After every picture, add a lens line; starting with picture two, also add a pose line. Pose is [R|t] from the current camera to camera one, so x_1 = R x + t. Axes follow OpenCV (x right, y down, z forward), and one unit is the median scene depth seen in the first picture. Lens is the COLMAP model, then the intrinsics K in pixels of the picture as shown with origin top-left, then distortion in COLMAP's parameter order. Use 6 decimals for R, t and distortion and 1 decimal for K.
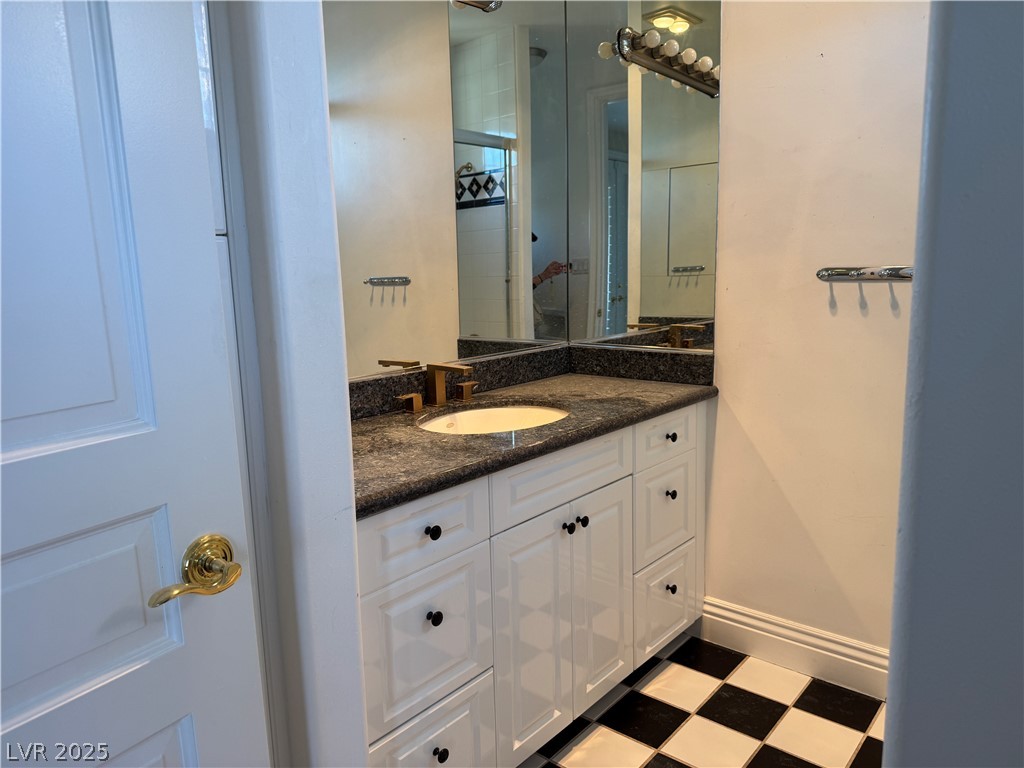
lens RADIAL K [[731.3, 0, 512.0], [0, 731.3, 384.0], [0, 0, 1]] dist [0.075967, -0.004546]
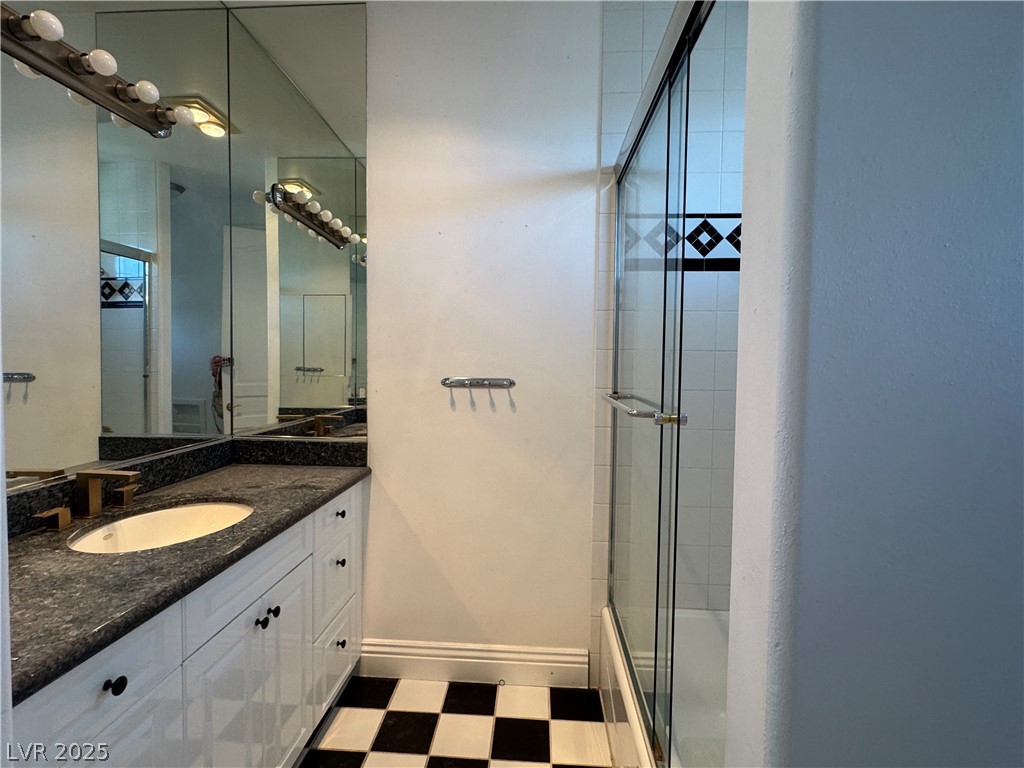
lens RADIAL K [[518.0, 0, 512.0], [0, 518.0, 384.0], [0, 0, 1]] dist [0.005365, -0.001267]
pose [[0.802553, 0.007236, 0.596537, -0.061726], [0.066004, 0.992711, -0.100841, -0.032875], [-0.592918, 0.120304, 0.796226, 0.128057]]
